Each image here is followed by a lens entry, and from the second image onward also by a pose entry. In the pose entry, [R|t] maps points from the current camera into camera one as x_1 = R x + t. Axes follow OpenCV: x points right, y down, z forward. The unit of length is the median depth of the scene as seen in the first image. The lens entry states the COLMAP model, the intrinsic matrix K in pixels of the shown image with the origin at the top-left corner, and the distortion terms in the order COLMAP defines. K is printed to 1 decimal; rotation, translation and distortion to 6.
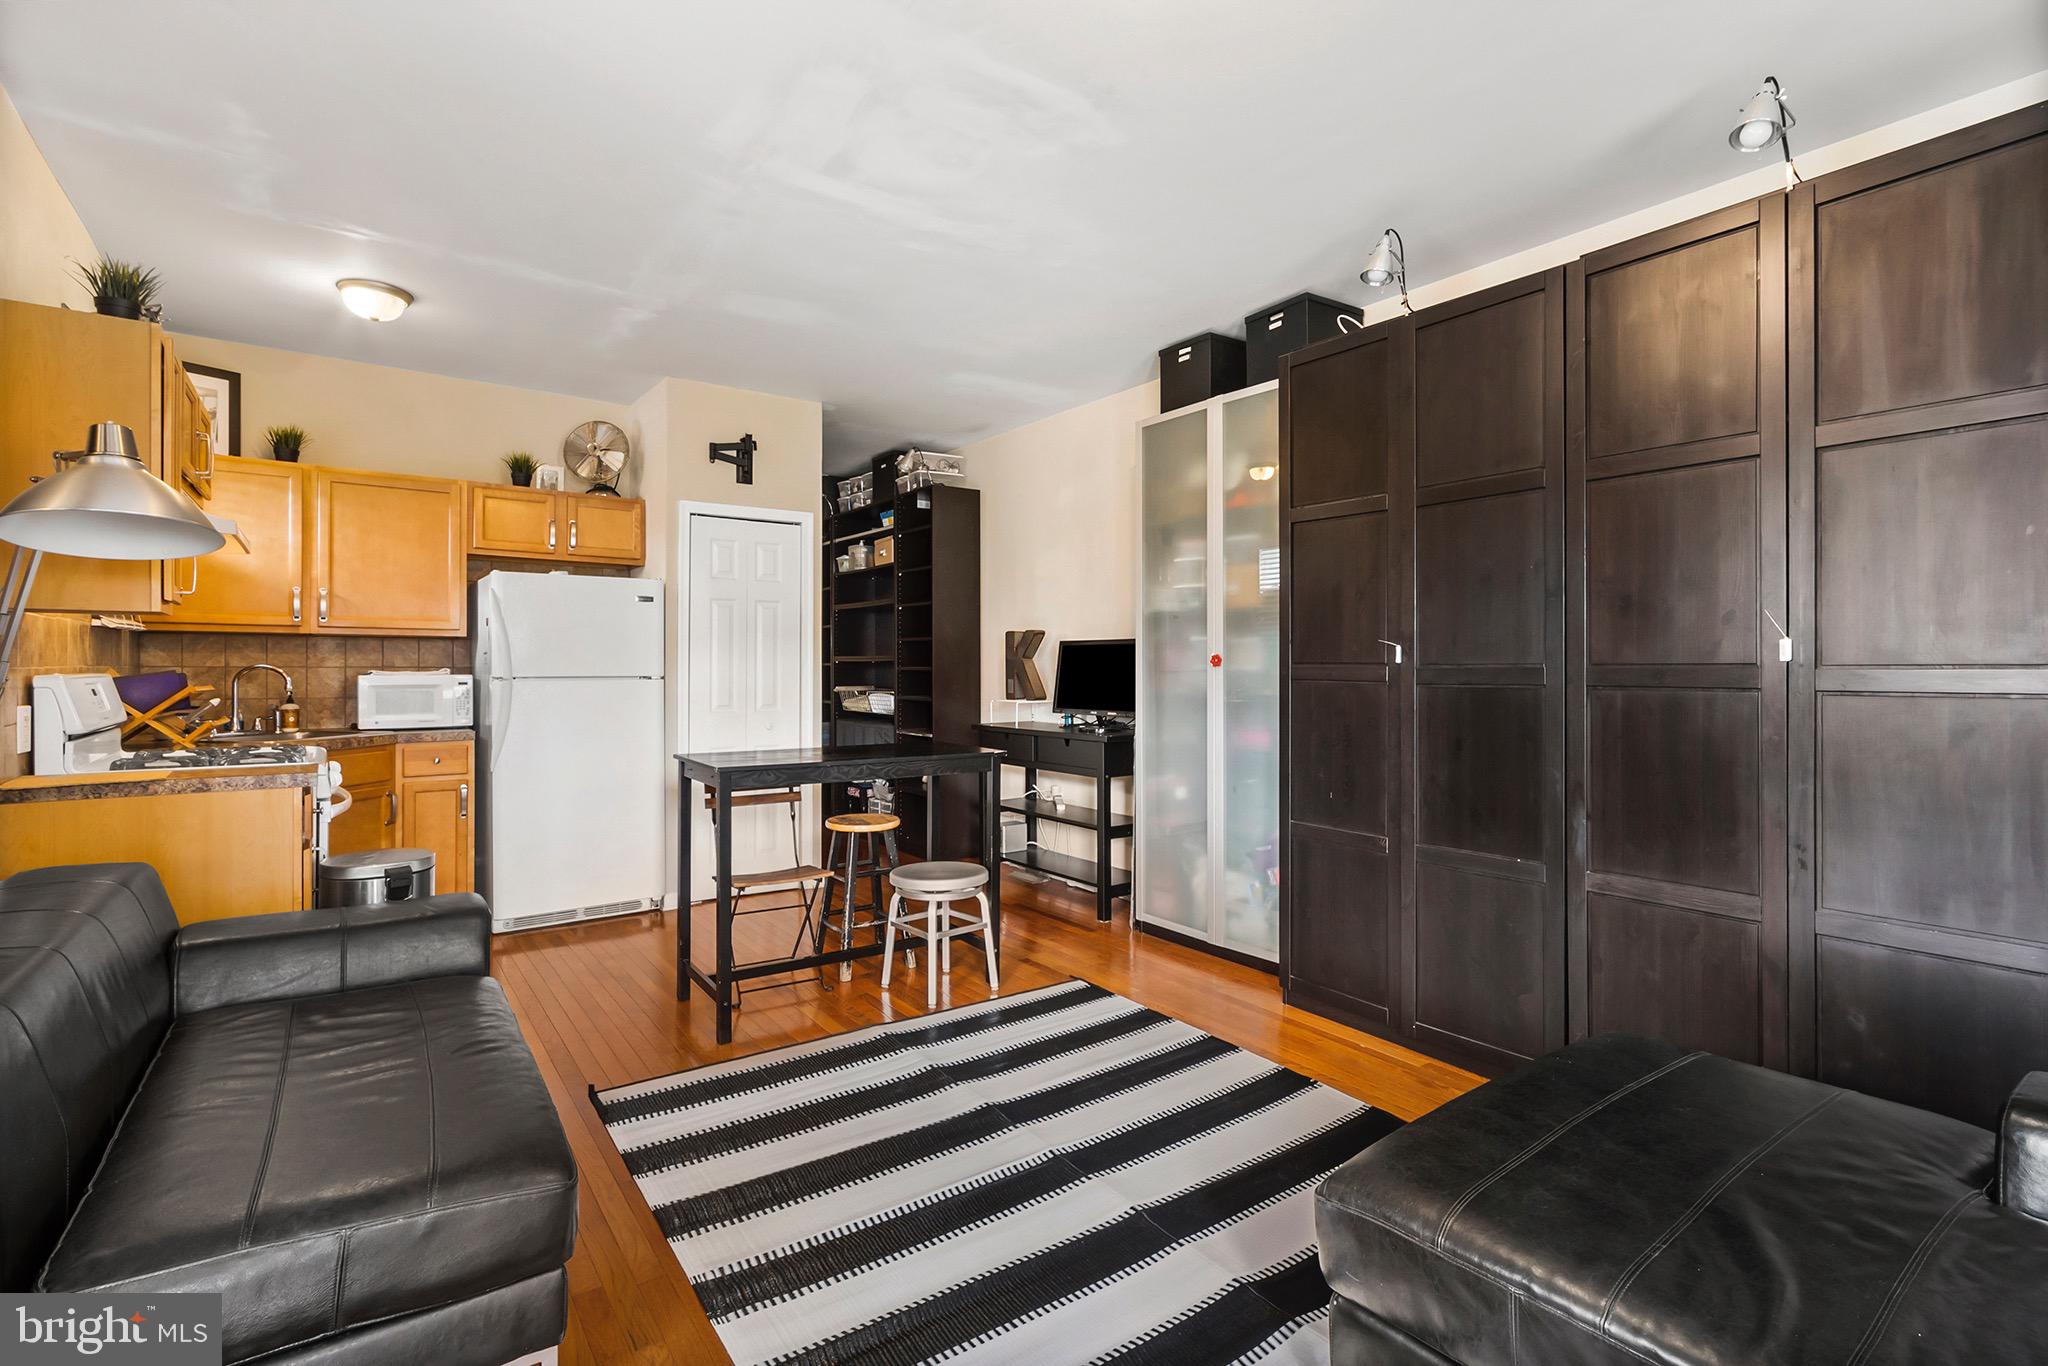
lens RADIAL K [[948.6, 0, 1000.2], [0, 948.6, 663.8], [0, 0, 1]] dist [0.002180, 0.000003]
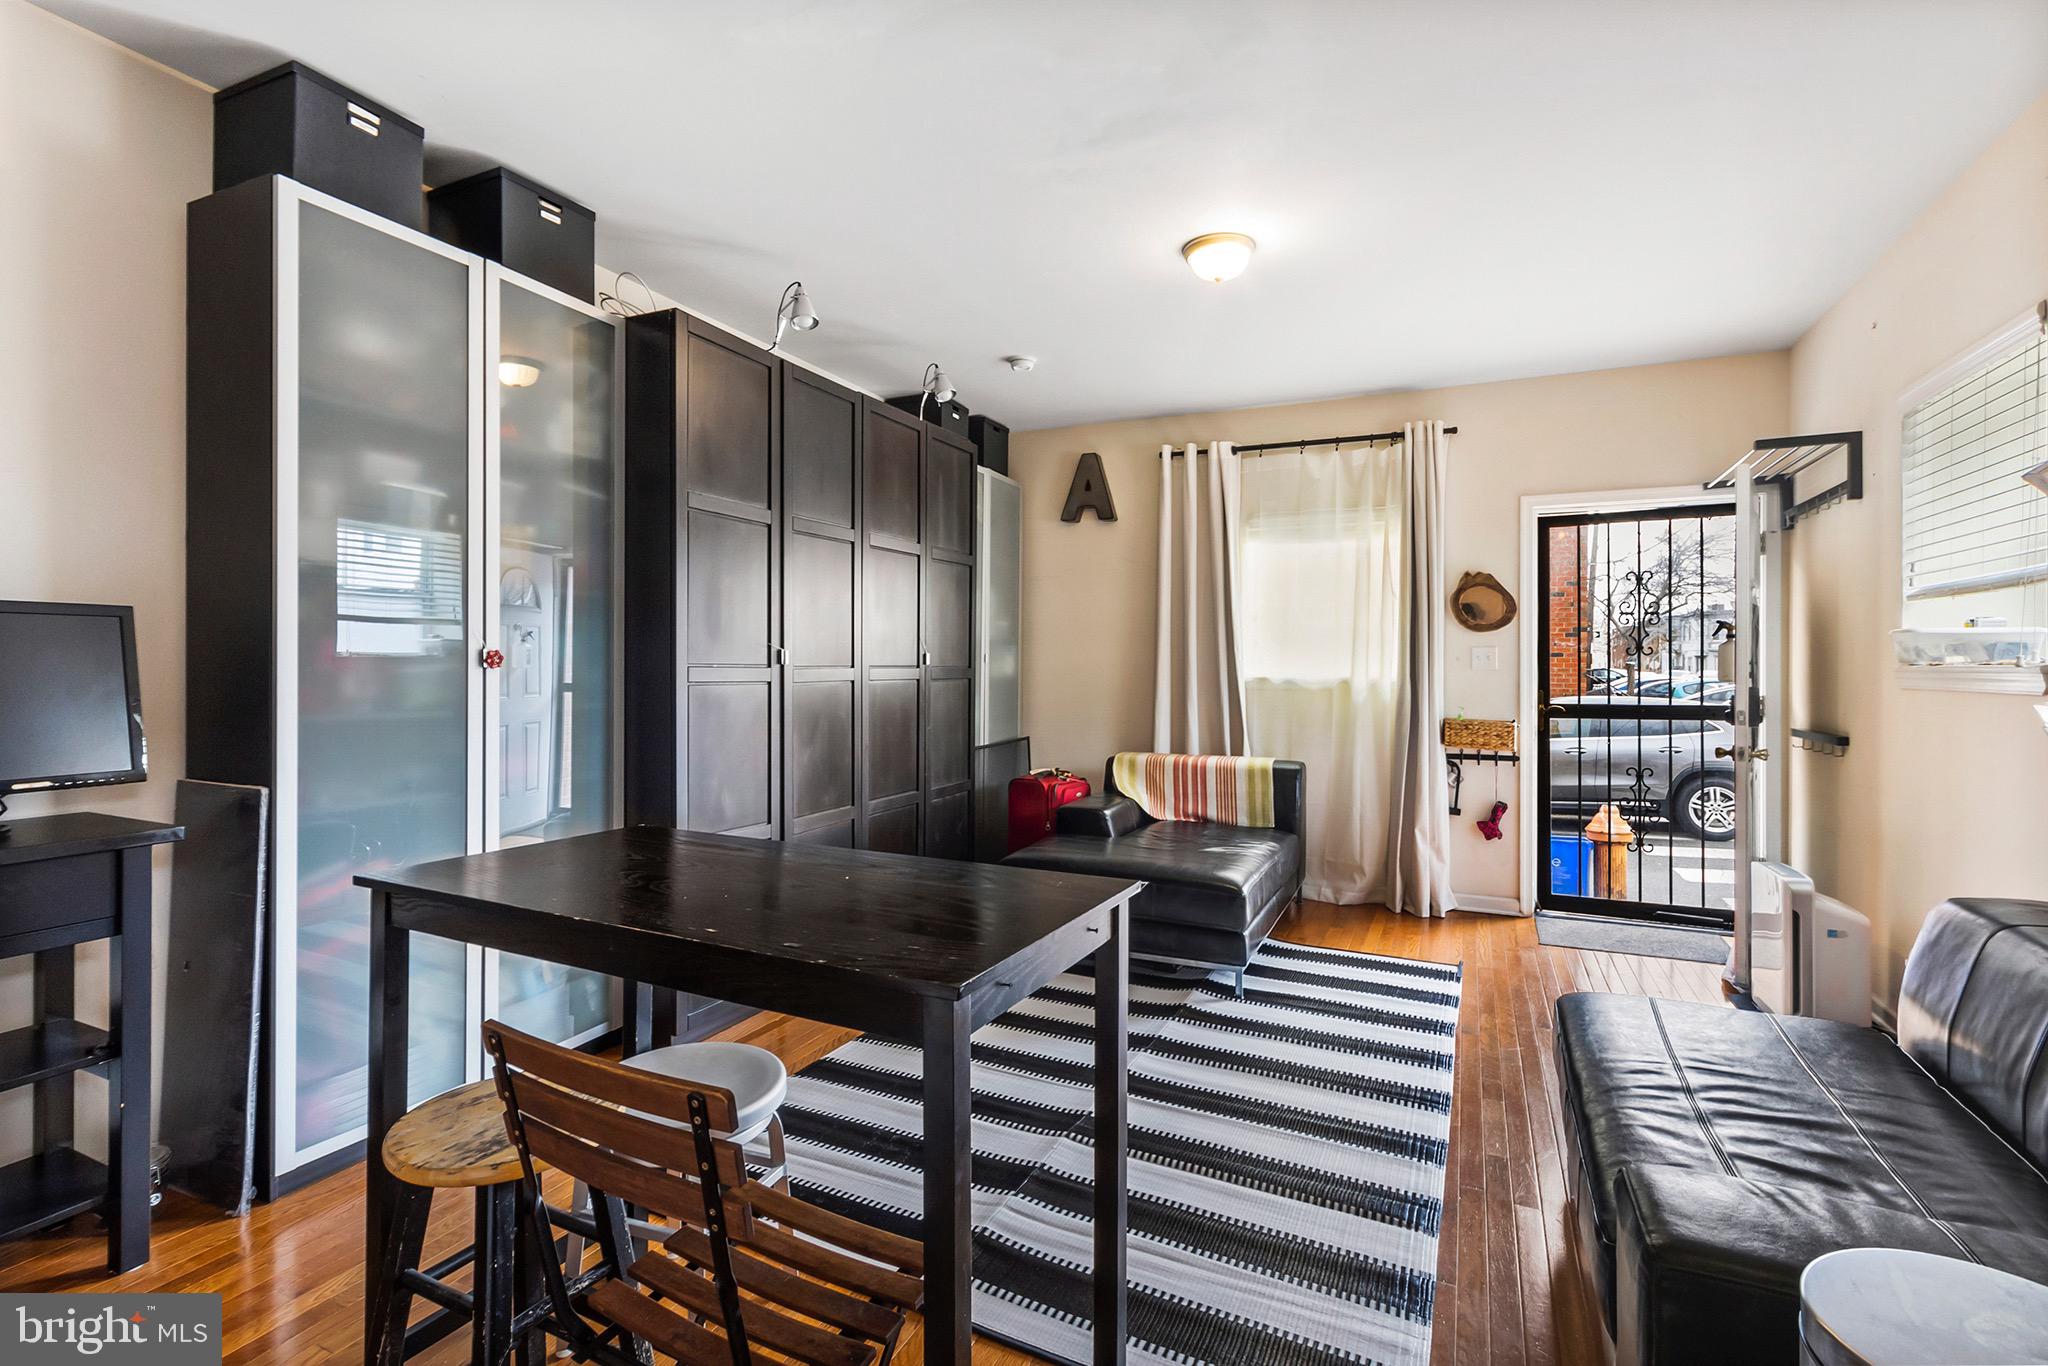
lens RADIAL K [[929.1, 0, 1019.8], [0, 929.1, 673.0], [0, 0, 1]] dist [0.001583, -0.001300]
pose [[-0.499513, -0.011283, 0.866233, -0.503039], [-0.006183, 0.999936, 0.009459, -0.002028], [-0.866285, -0.000631, -0.499550, 0.966048]]
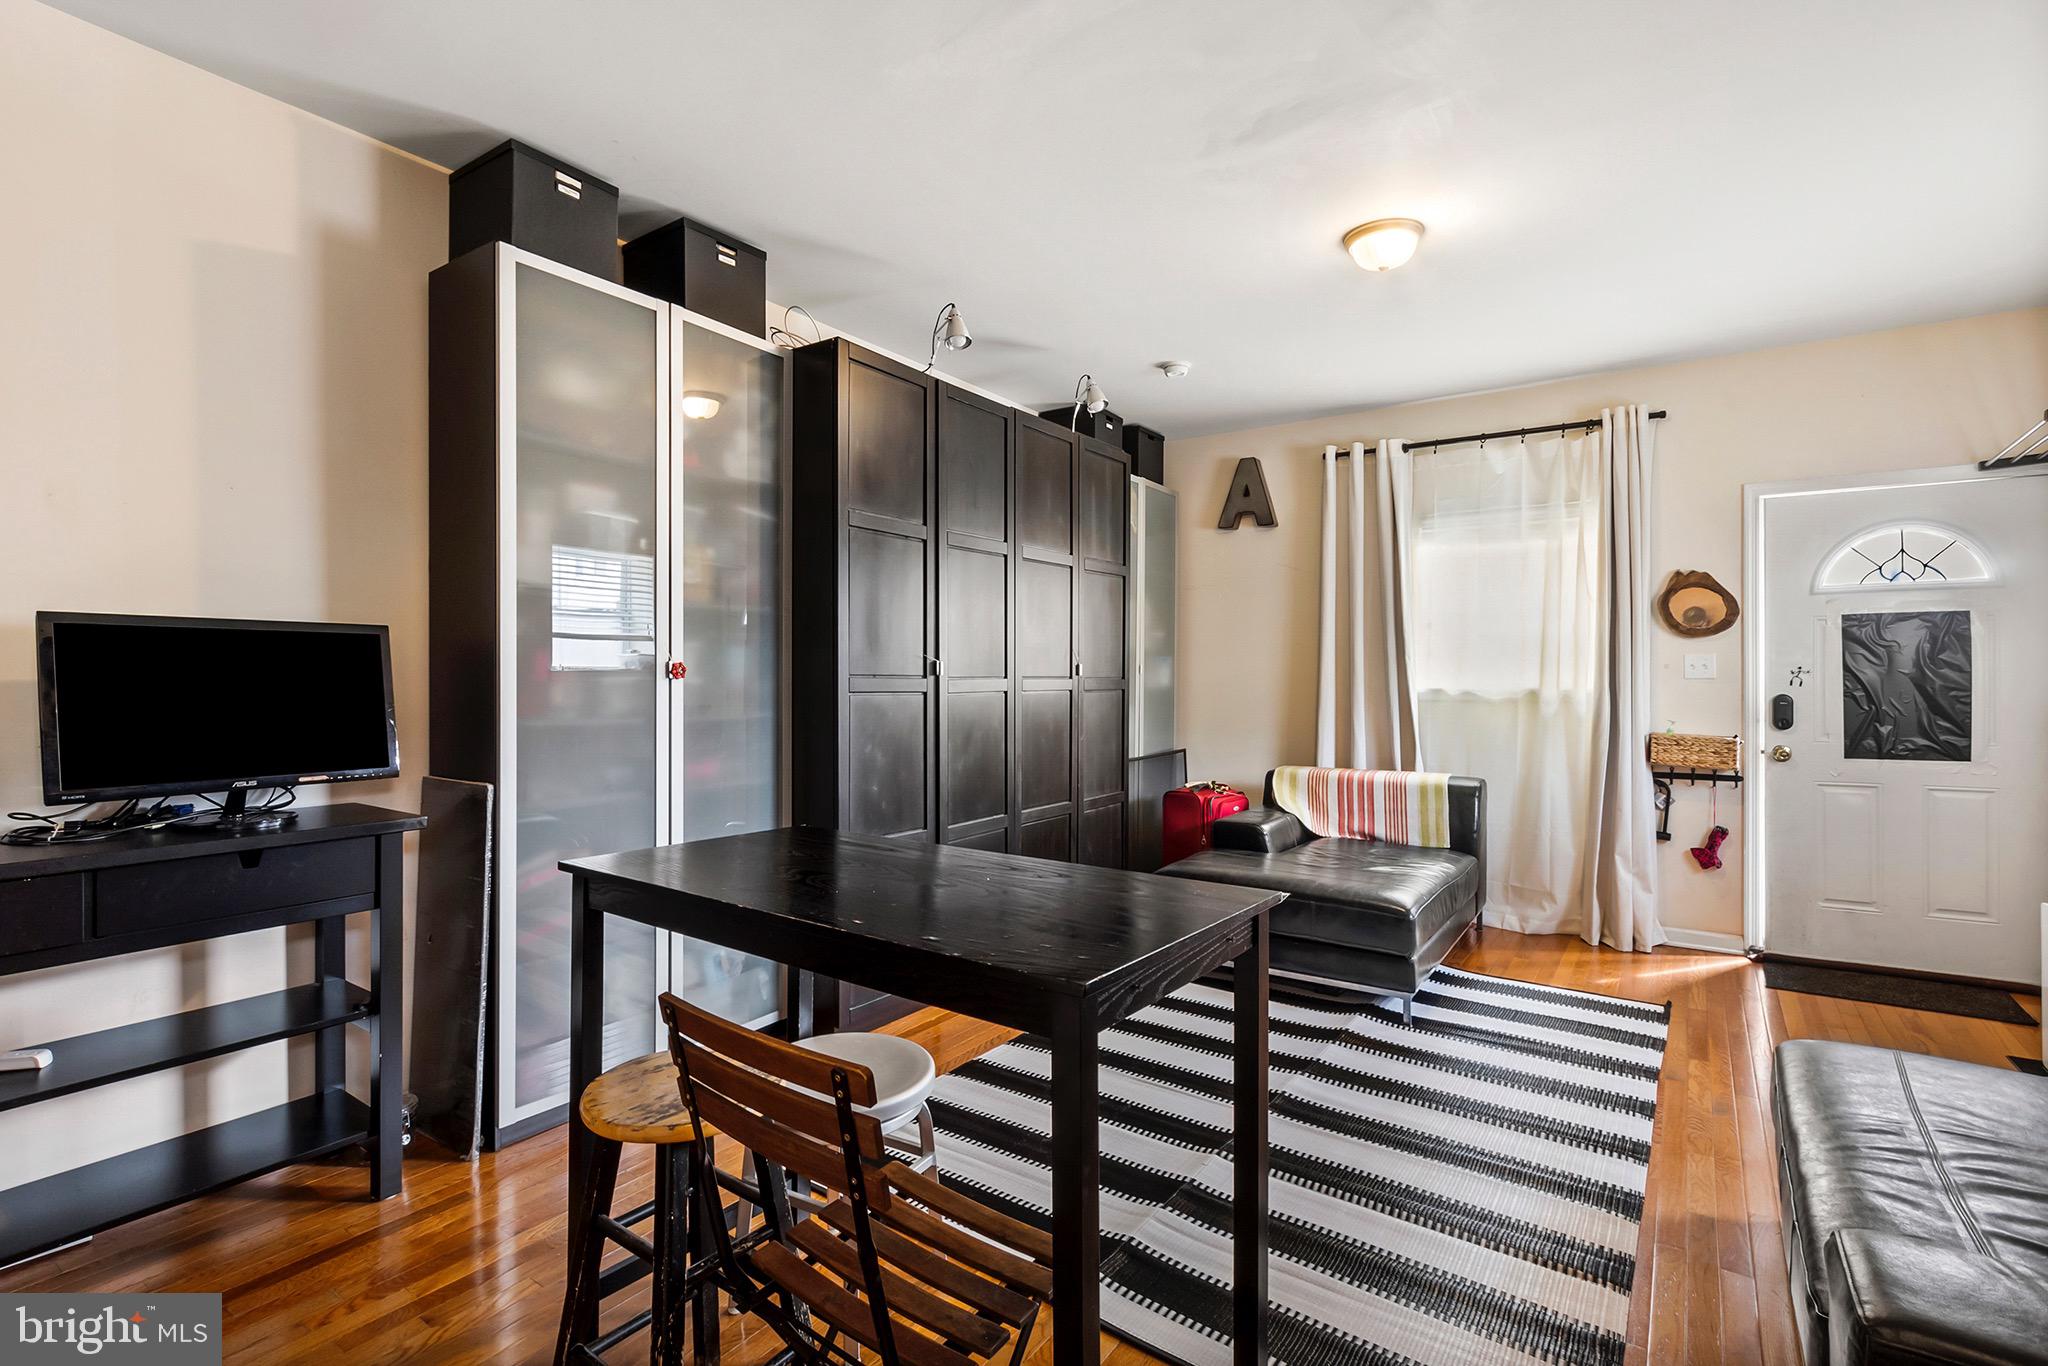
lens RADIAL K [[941.2, 0, 1025.4], [0, 941.2, 689.4], [0, 0, 1]] dist [0.002231, -0.000832]
pose [[-0.343086, -0.012504, 0.939221, -0.518670], [-0.002791, 0.999921, 0.012293, 0.001129], [-0.939300, 0.001596, -0.343093, 0.958206]]
